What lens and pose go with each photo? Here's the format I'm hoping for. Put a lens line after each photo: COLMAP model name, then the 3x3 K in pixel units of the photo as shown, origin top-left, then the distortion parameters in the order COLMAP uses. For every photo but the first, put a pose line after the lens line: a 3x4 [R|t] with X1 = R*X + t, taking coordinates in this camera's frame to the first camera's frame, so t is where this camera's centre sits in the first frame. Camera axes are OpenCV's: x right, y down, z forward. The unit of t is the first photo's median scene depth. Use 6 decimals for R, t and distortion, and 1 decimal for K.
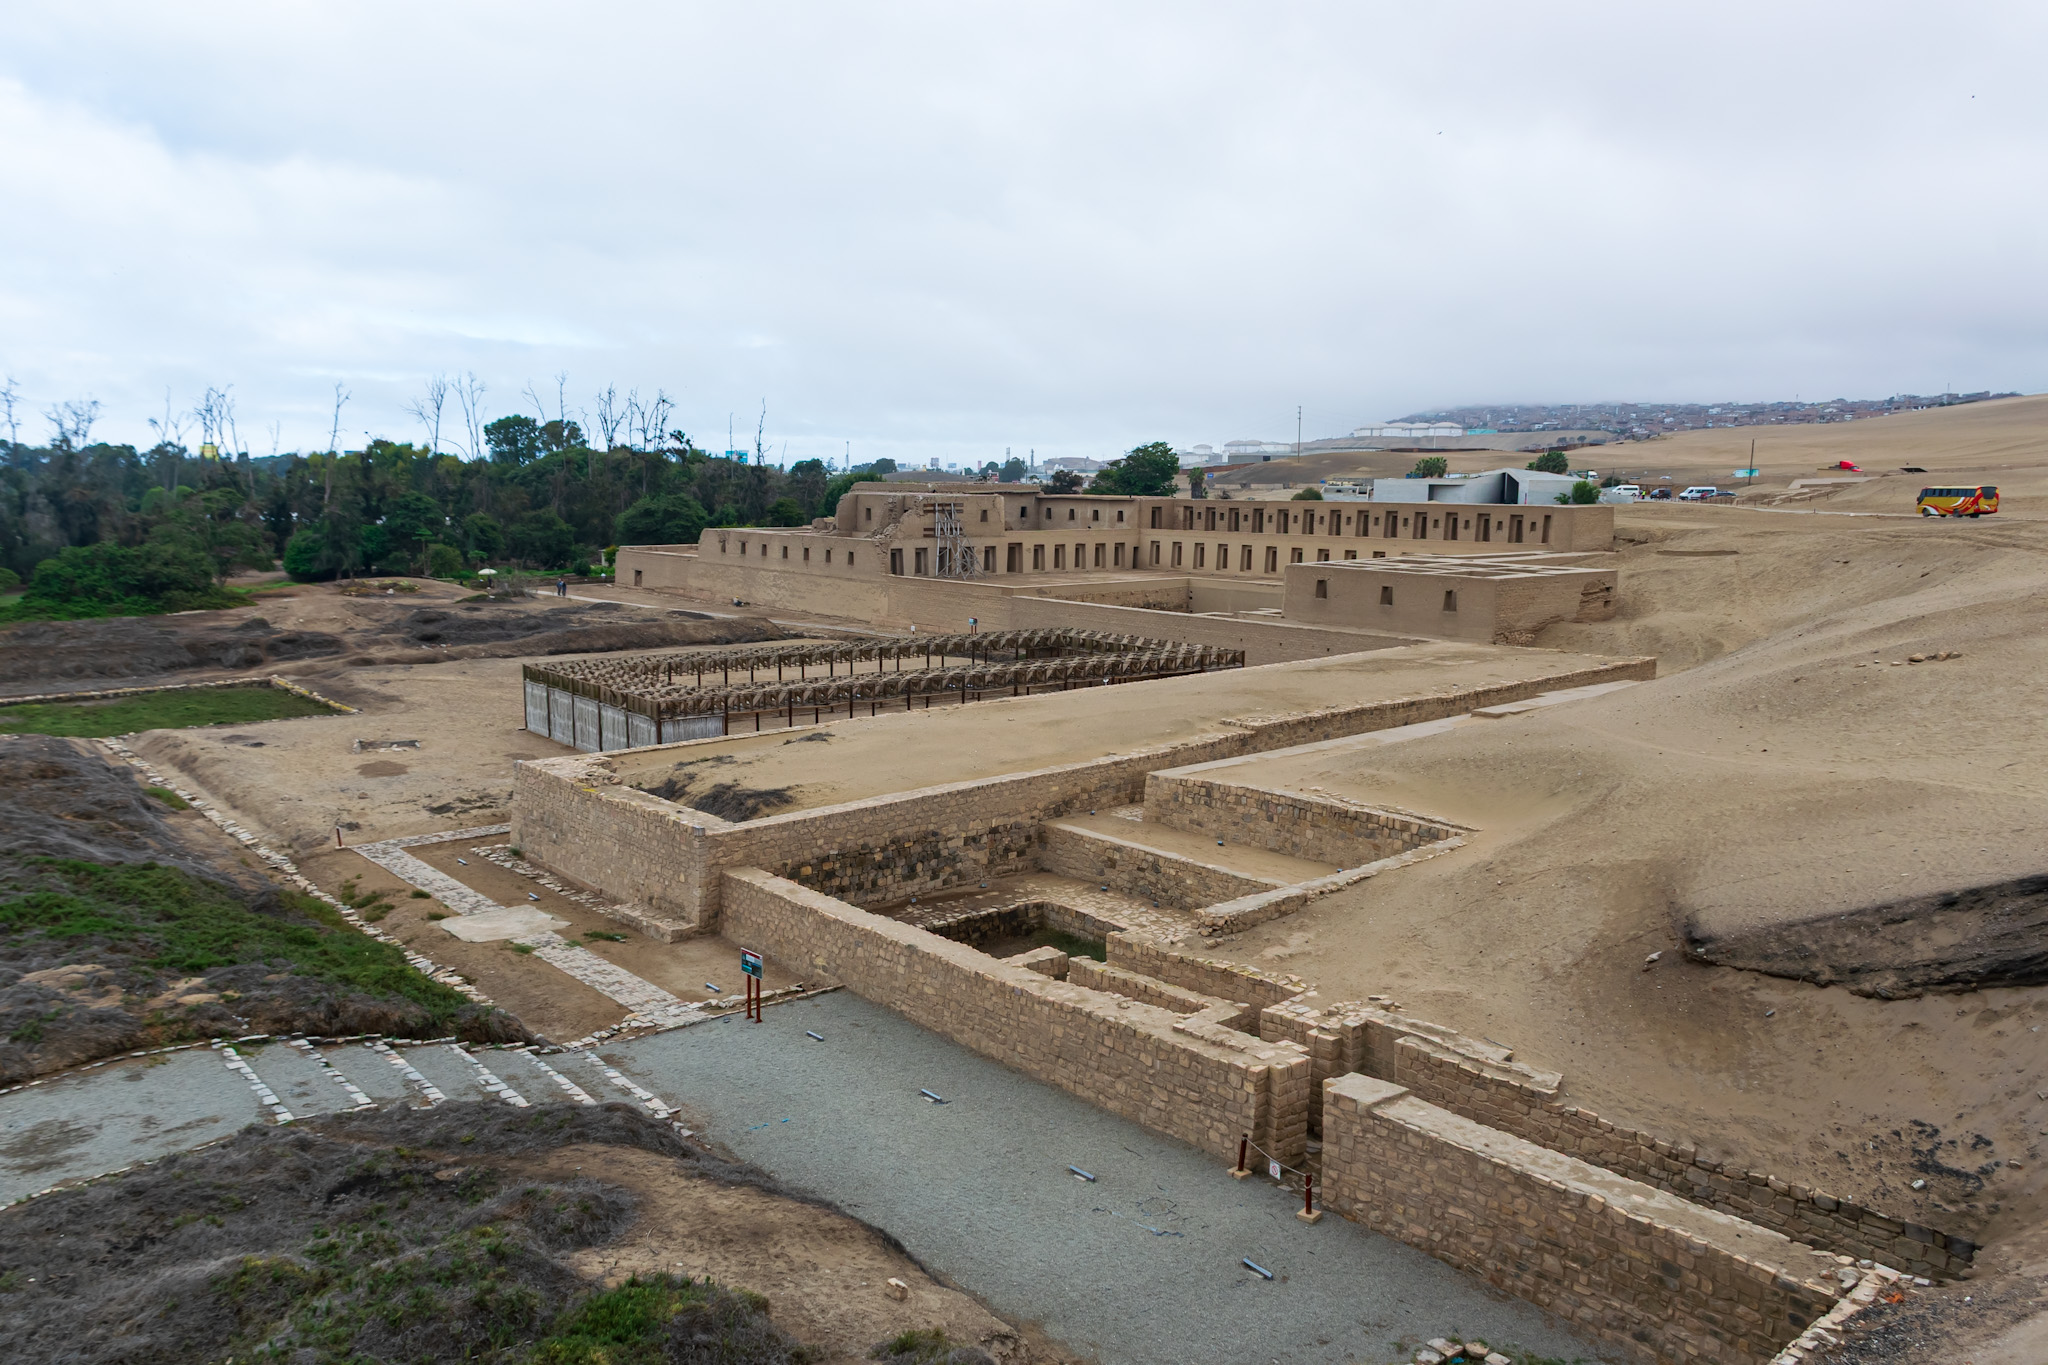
lens RADIAL K [[1525.2, 0, 1024.0], [0, 1525.2, 682.5], [0, 0, 1]] dist [0.000933, -0.001041]
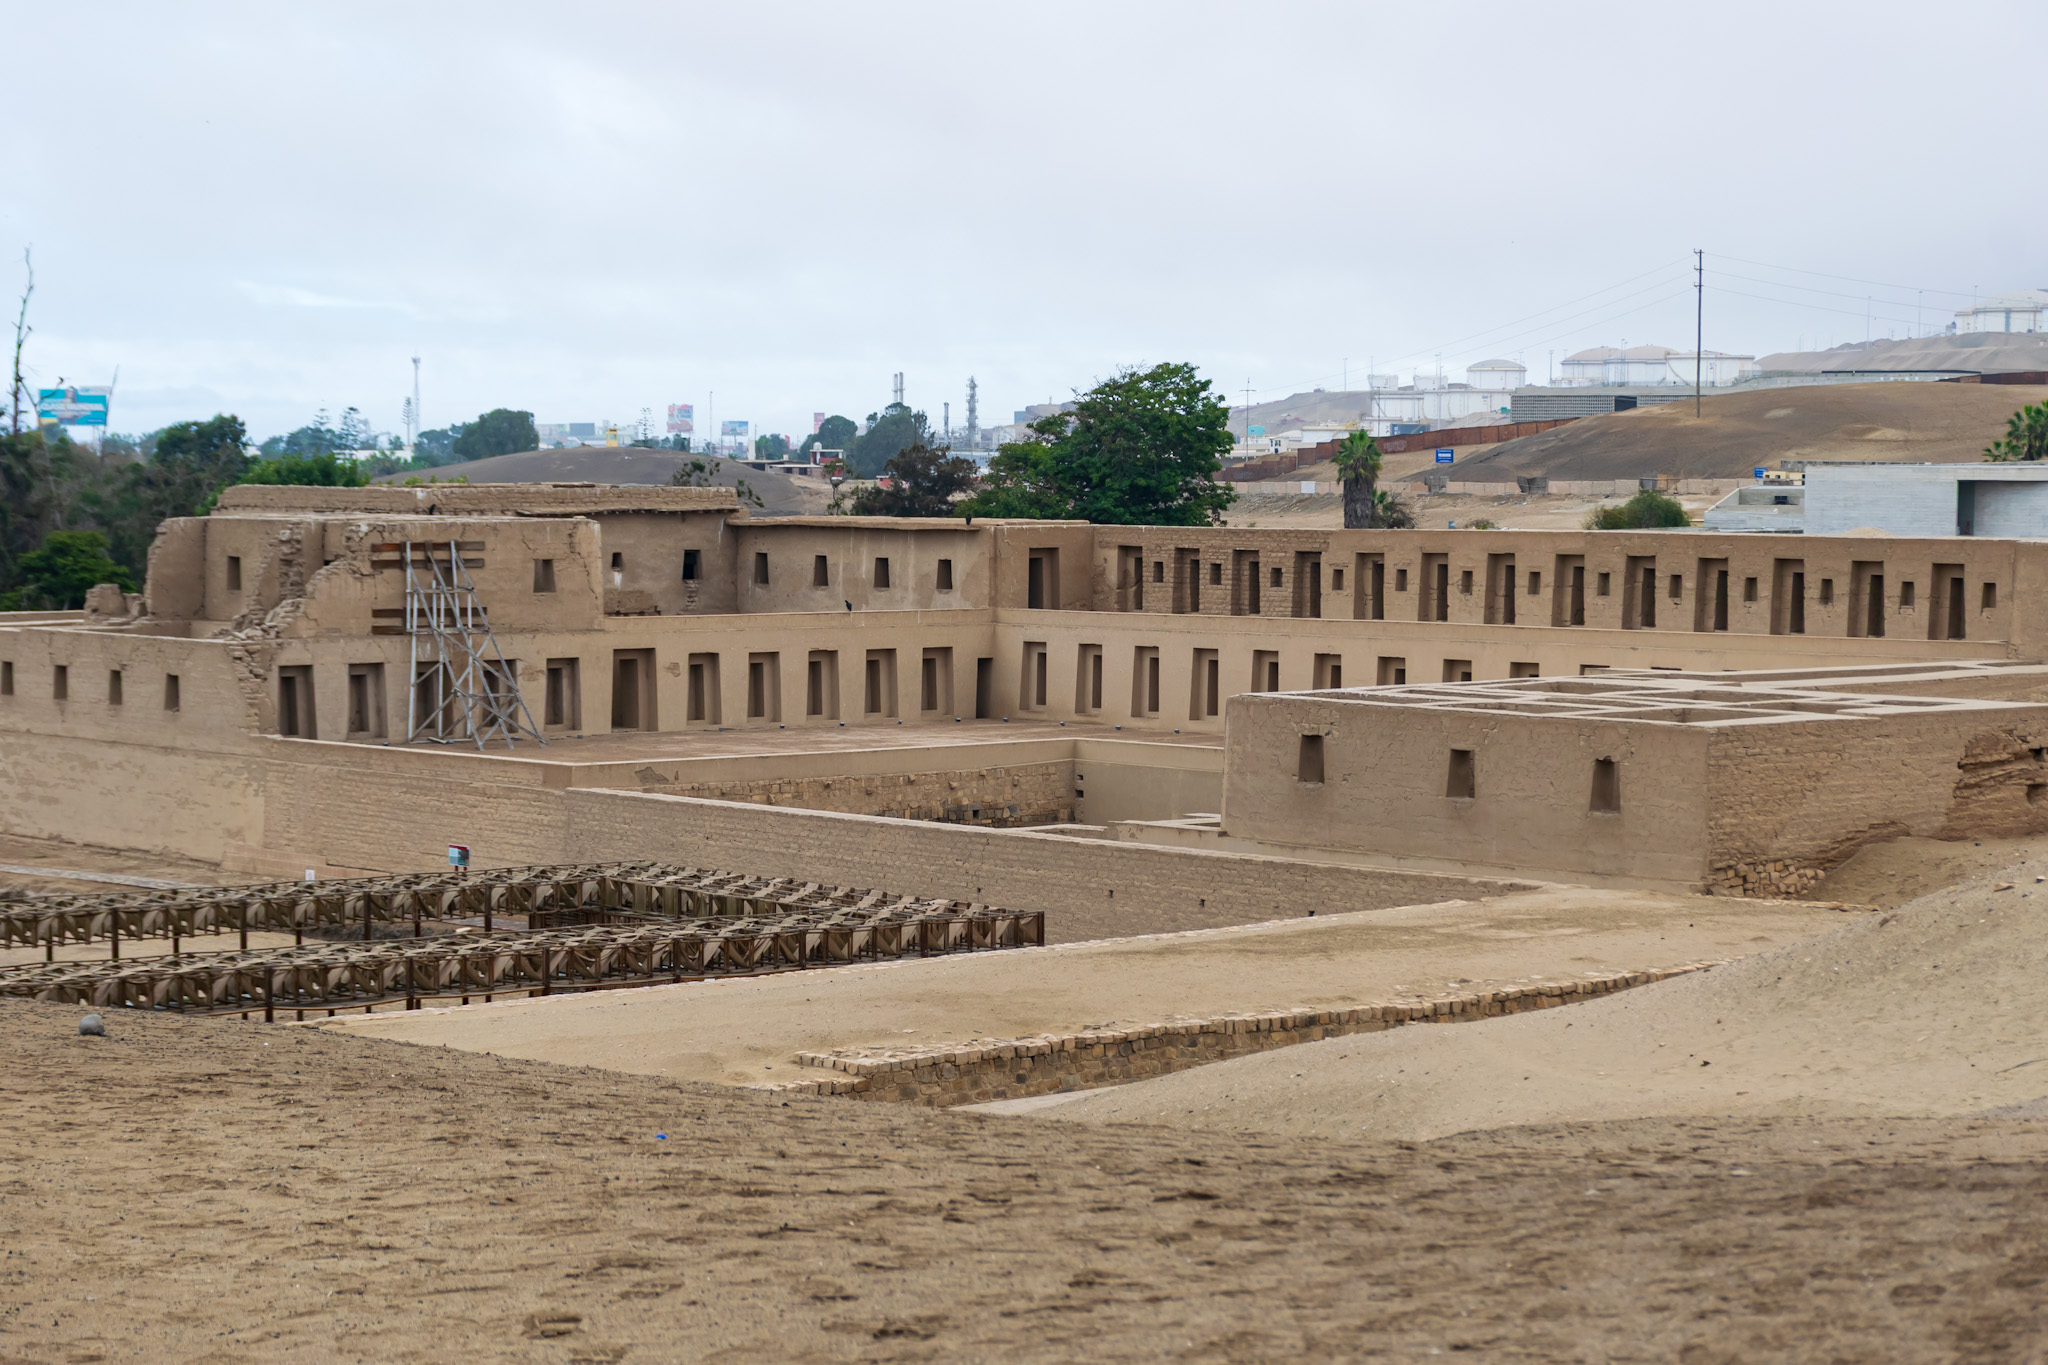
lens RADIAL K [[4886.5, 0, 1024.0], [0, 4886.5, 682.5], [0, 0, 1]] dist [-0.105459, -0.197832]
pose [[0.999945, -0.005629, -0.008811, 0.098710], [0.004831, 0.996099, -0.088116, 0.020022], [0.009273, 0.088068, 0.996071, -0.162662]]
